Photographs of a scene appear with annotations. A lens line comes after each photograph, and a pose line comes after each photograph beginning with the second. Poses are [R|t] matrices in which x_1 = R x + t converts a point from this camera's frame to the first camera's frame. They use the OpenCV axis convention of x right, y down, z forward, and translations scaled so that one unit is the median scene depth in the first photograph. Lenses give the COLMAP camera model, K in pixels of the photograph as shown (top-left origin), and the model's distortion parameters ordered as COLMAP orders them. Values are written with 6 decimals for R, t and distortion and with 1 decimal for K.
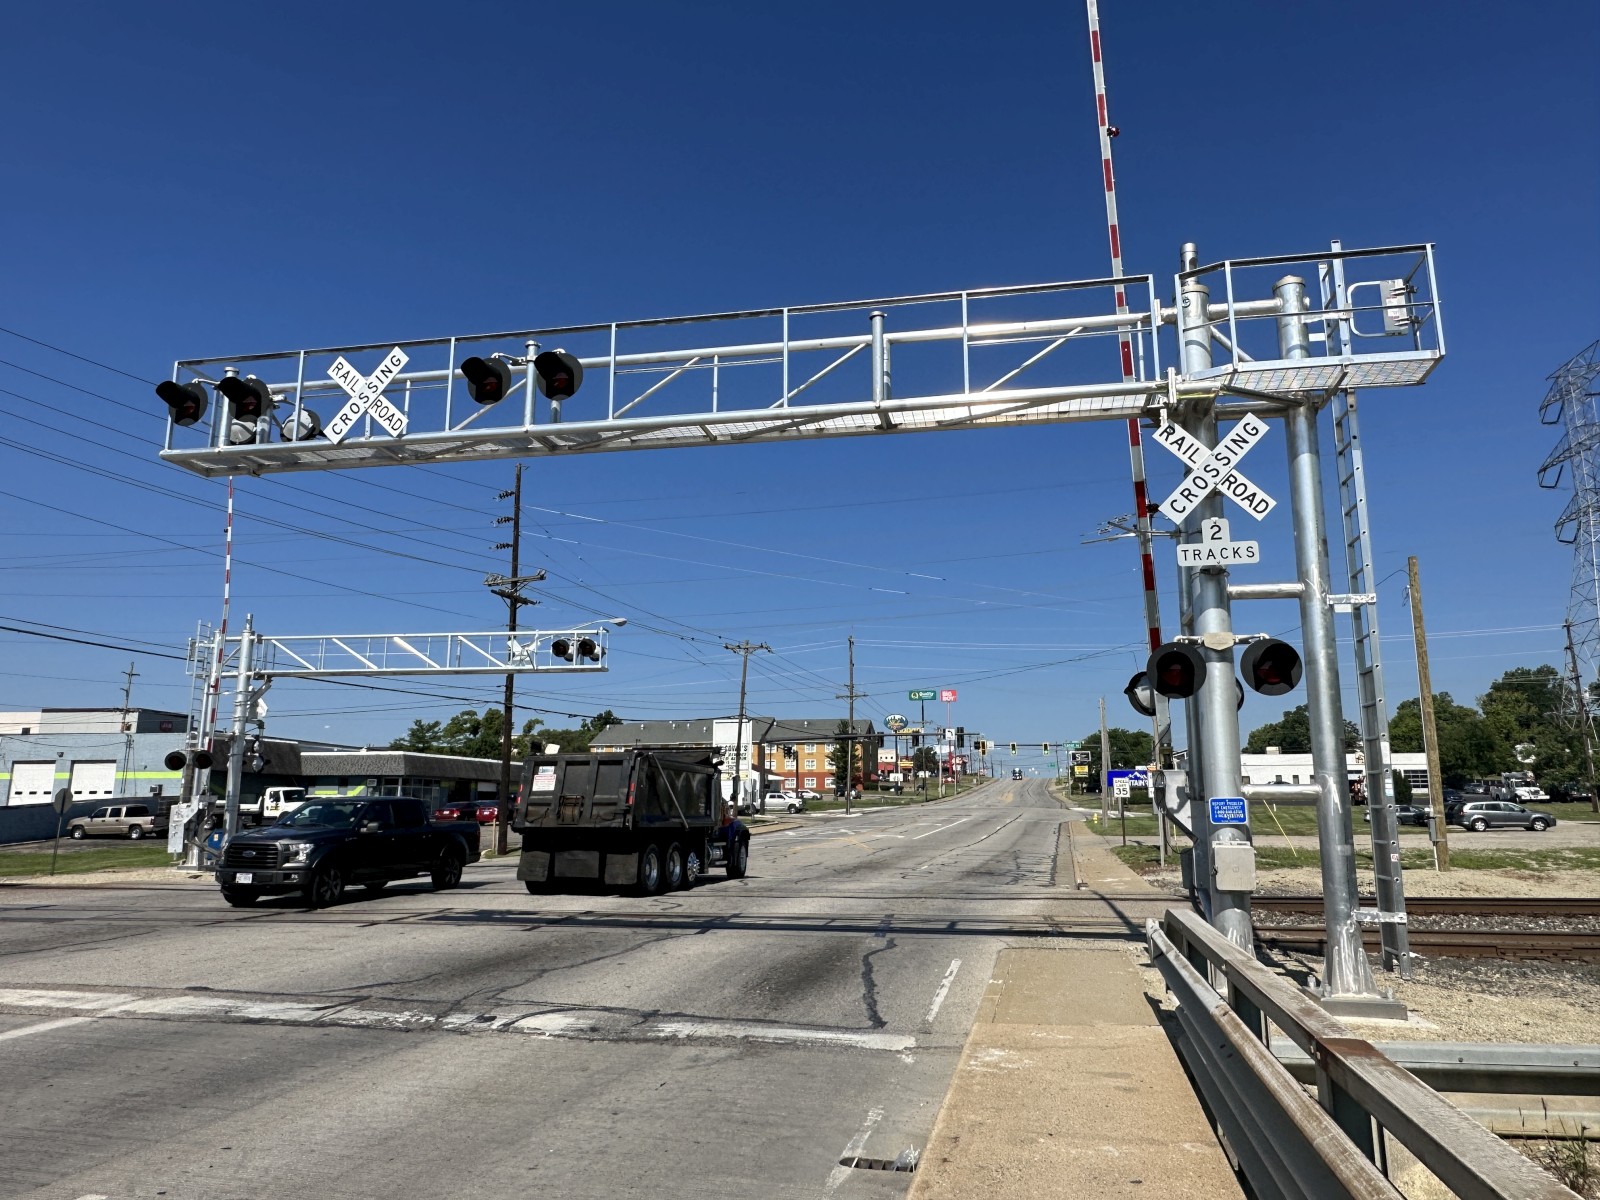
lens RADIAL K [[1019.1, 0, 800.0], [0, 1019.1, 600.0], [0, 0, 1]] dist [0.001821, 0.000564]
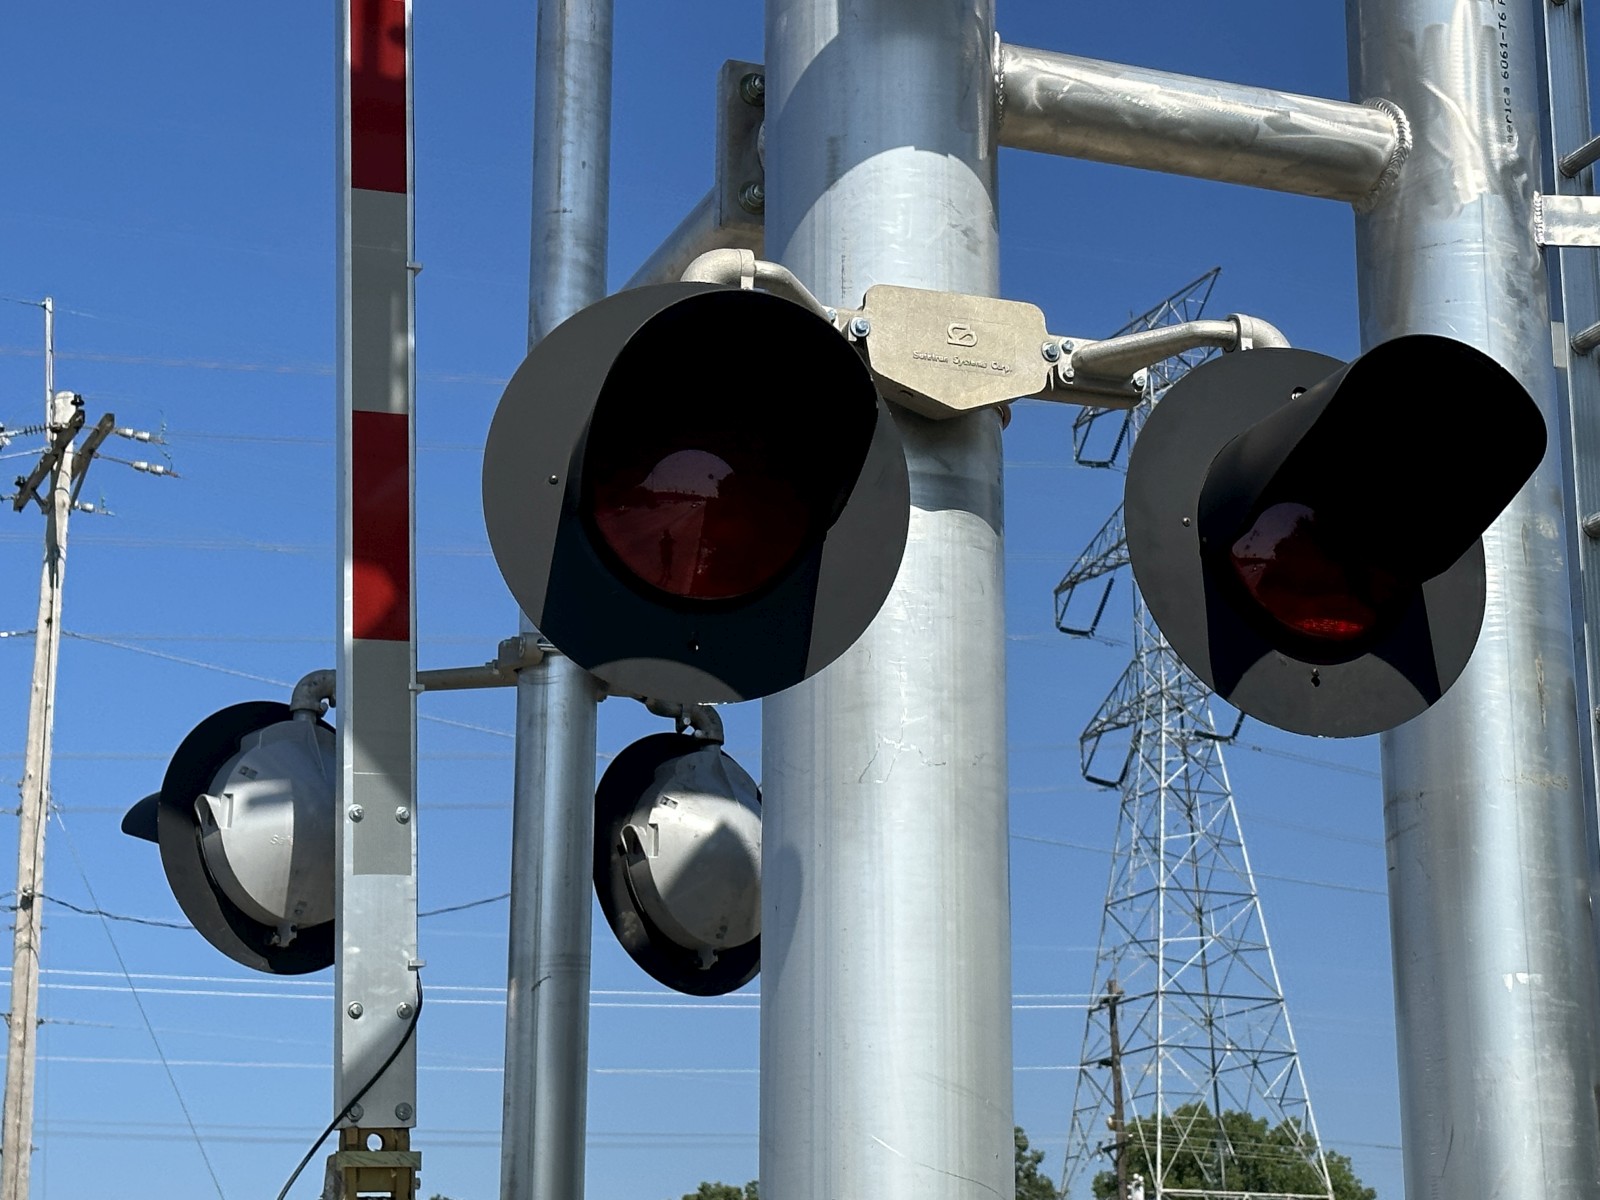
lens RADIAL K [[3272.0, 0, 800.0], [0, 3272.0, 600.0], [0, 0, 1]] dist [0.013752, 0.023782]
pose [[0.834090, 0.142056, 0.533024, 0.037494], [-0.102862, 0.989378, -0.102717, 0.029461], [-0.541954, 0.030847, 0.839842, 0.151834]]
